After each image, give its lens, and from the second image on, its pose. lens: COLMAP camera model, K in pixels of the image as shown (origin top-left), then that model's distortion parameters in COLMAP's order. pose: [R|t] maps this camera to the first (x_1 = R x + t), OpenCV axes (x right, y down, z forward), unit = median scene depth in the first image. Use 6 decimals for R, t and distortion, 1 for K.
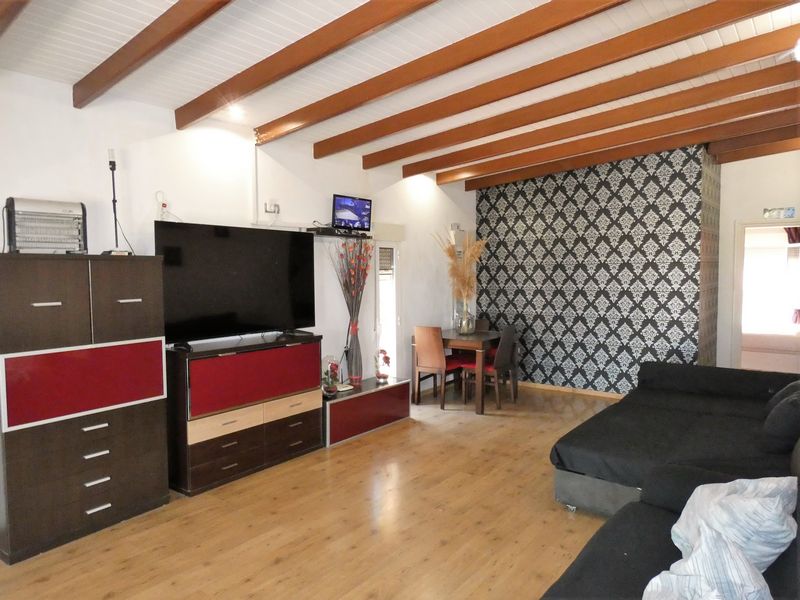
lens RADIAL K [[483.0, 0, 398.6], [0, 483.0, 297.2], [0, 0, 1]] dist [-0.012895, 0.001090]
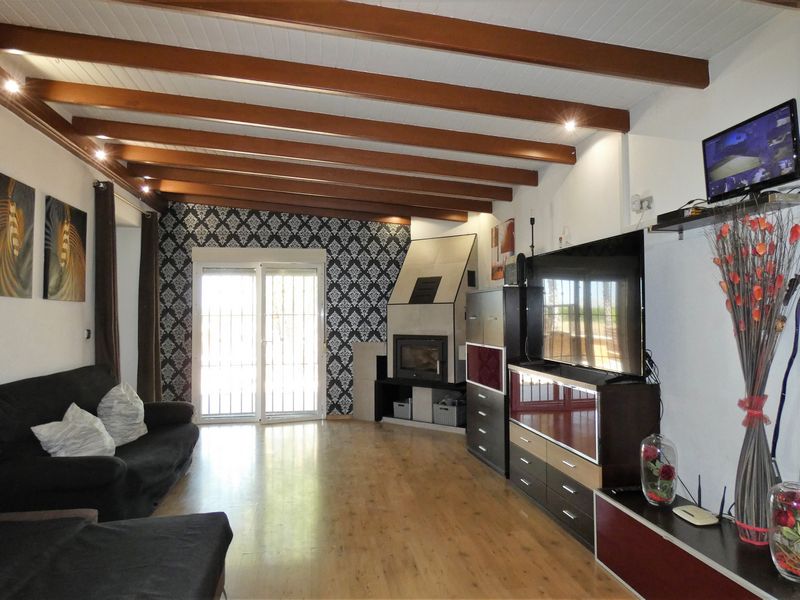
lens RADIAL K [[493.9, 0, 400.0], [0, 493.9, 300.0], [0, 0, 1]] dist [-0.000427, -0.000579]
pose [[-0.632195, -0.022505, -0.774483, 0.605936], [-0.043166, 0.999049, 0.006204, -0.034821], [0.773606, 0.037353, -0.632565, 1.346122]]
